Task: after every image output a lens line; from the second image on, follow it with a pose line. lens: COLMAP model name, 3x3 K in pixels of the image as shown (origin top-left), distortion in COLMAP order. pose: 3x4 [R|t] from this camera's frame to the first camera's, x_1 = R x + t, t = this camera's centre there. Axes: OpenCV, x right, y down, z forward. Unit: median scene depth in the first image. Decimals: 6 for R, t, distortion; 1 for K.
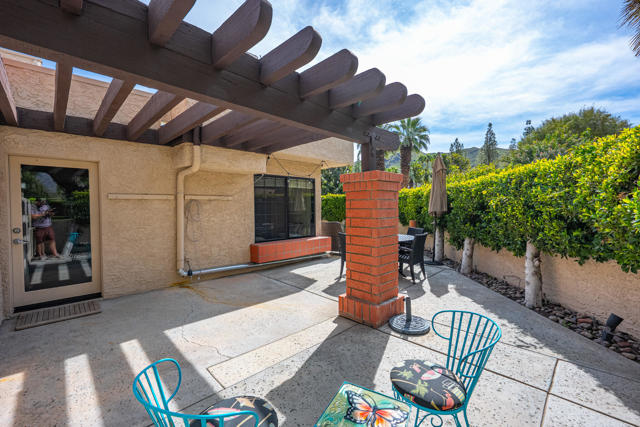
lens RADIAL K [[273.4, 0, 321.0], [0, 273.4, 213.7], [0, 0, 1]] dist [0.000262, 0.000061]
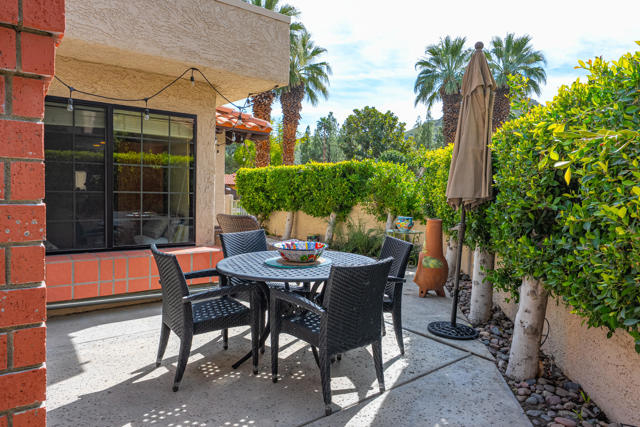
lens RADIAL K [[428.3, 0, 319.4], [0, 428.3, 212.9], [0, 0, 1]] dist [0.005351, -0.000209]
pose [[0.992623, 0.038376, -0.115010, 0.289447], [-0.035247, 0.998955, 0.029111, 0.001906], [0.116006, -0.024842, 0.992938, 0.379184]]
